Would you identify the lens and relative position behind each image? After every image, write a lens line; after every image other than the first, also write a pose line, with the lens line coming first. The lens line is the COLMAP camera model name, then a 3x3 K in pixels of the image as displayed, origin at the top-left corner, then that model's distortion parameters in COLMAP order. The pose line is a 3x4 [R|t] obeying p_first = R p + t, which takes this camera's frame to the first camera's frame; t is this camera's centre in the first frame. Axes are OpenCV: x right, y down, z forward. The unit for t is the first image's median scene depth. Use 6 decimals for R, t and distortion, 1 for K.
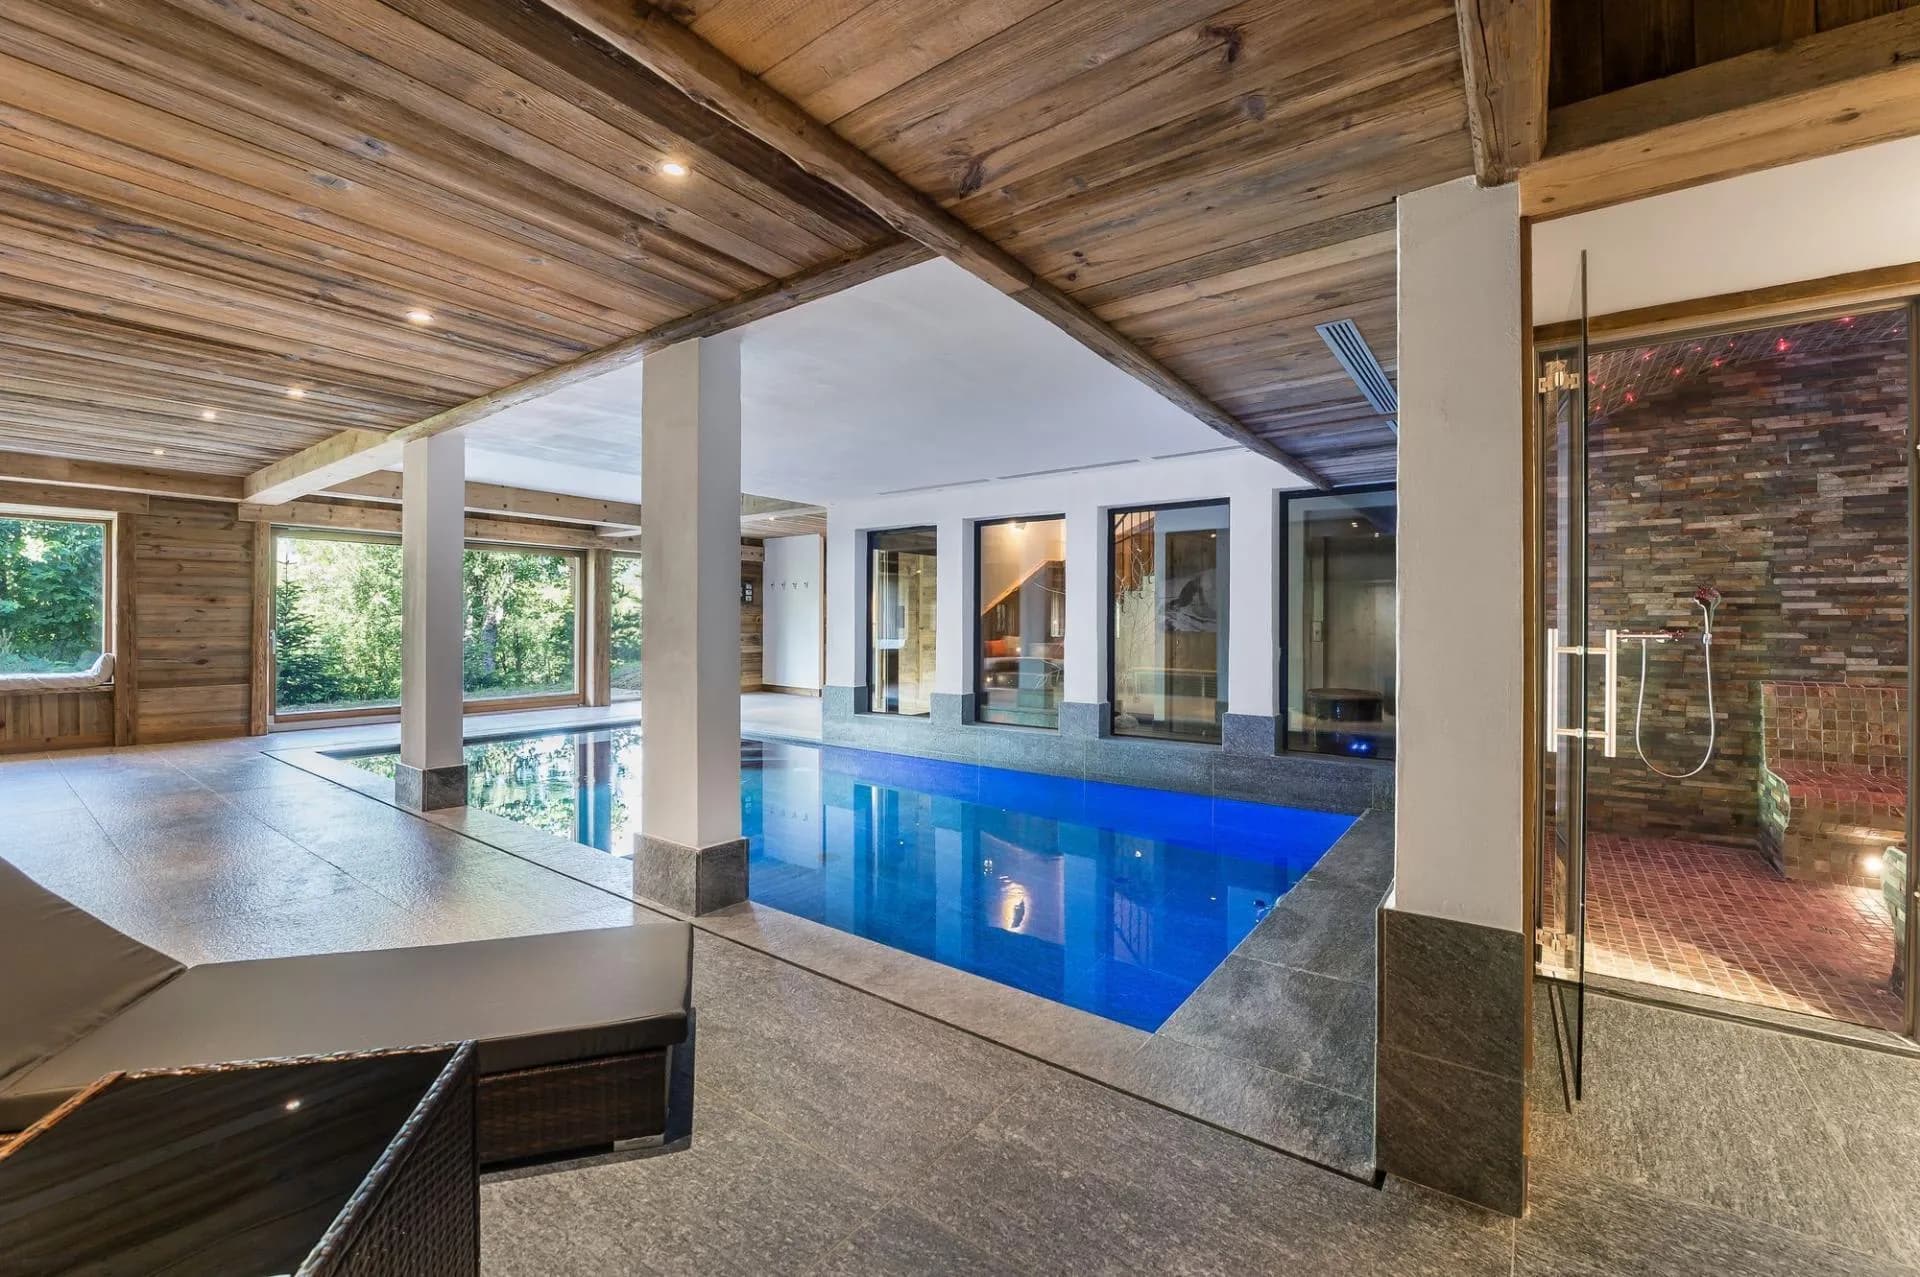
lens RADIAL K [[786.9, 0, 978.9], [0, 786.9, 627.5], [0, 0, 1]] dist [-0.013828, -0.000677]
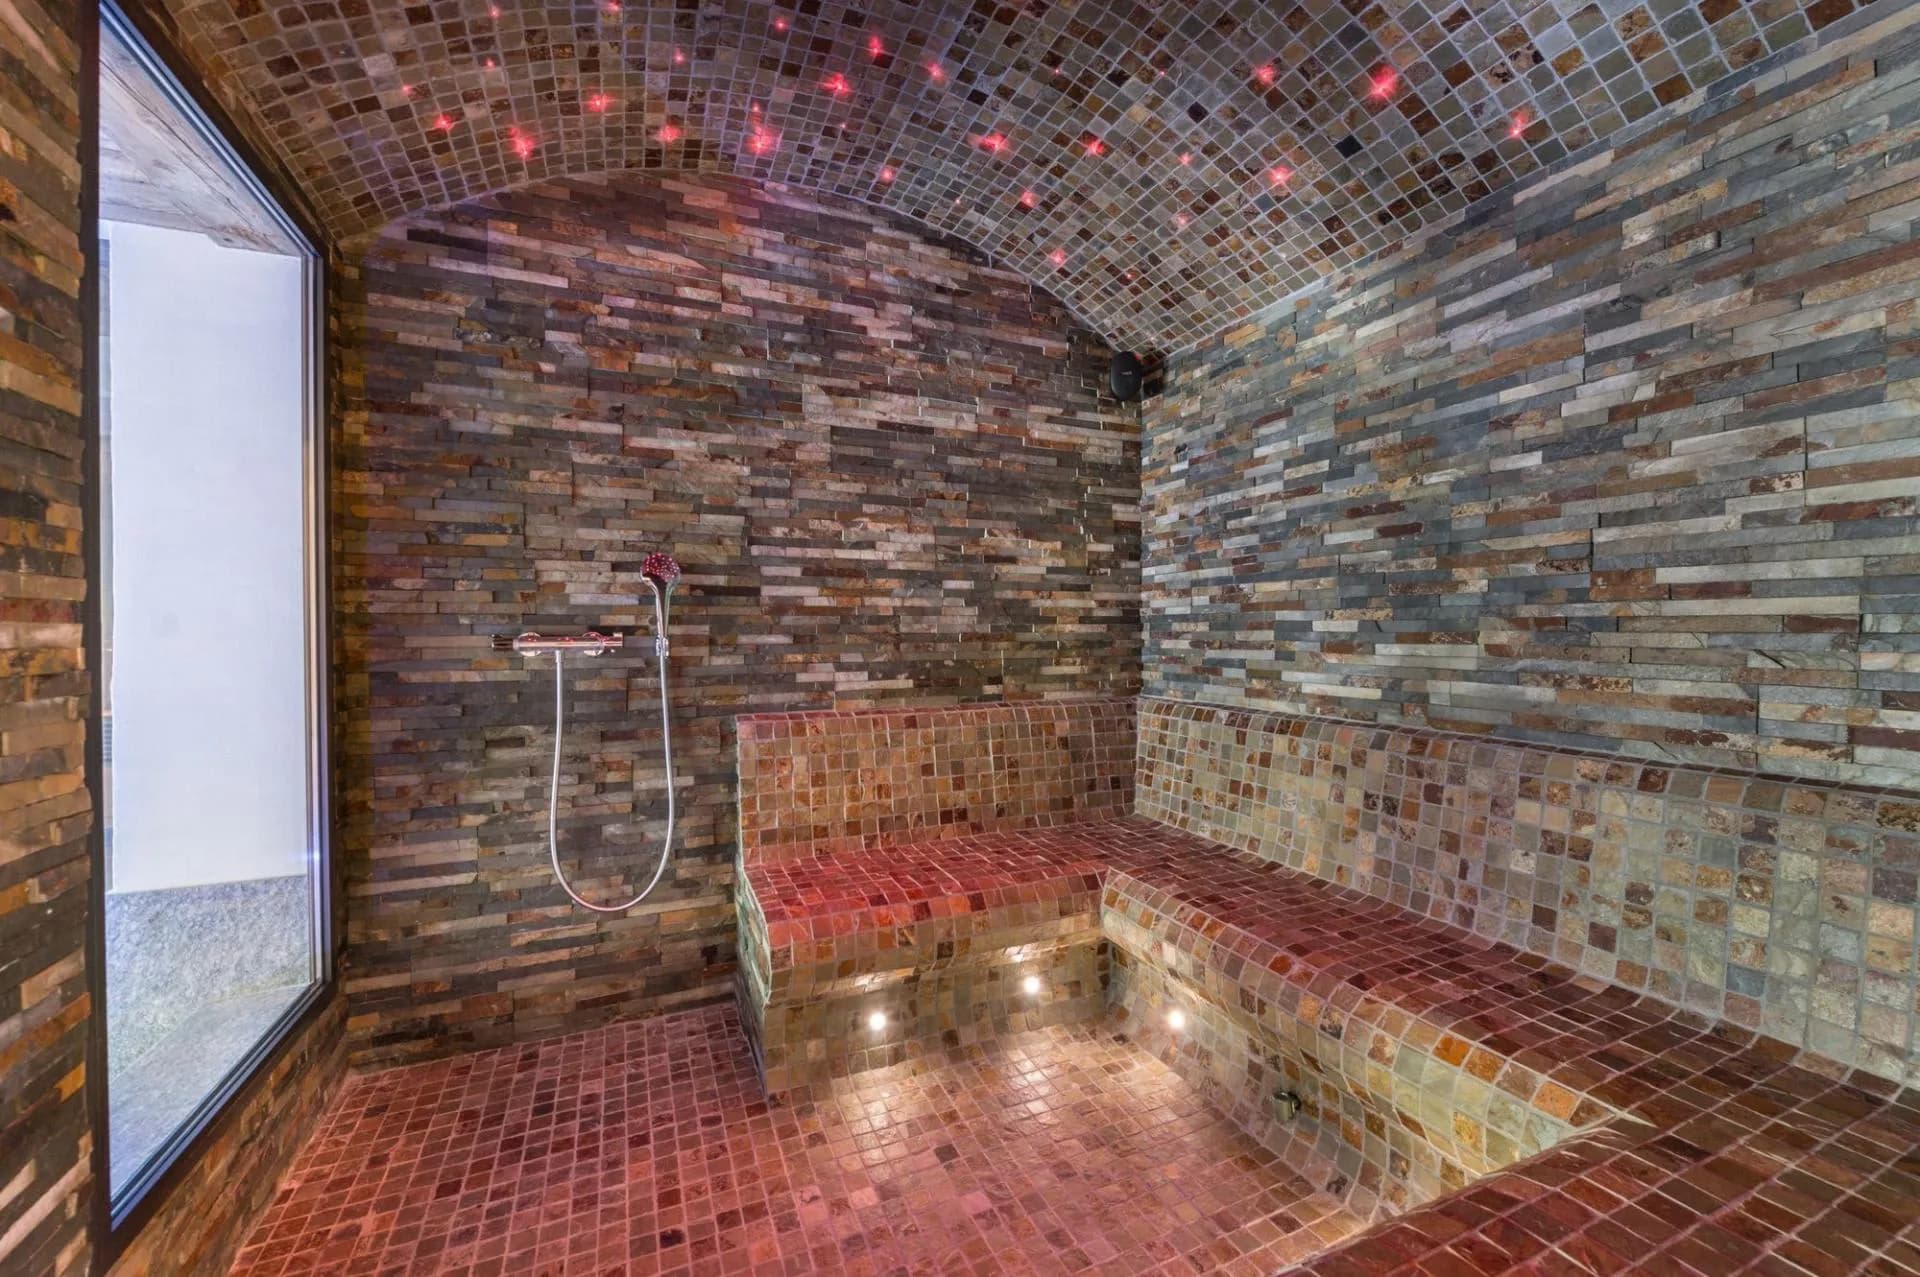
lens RADIAL K [[786.9, 0, 970.8], [0, 786.9, 631.1], [0, 0, 1]] dist [-0.013828, -0.000677]
pose [[0.504046, -0.011803, 0.863596, 0.577483], [0.006408, 0.999930, 0.009926, -0.001222], [-0.863653, 0.000530, 0.504086, 0.538601]]
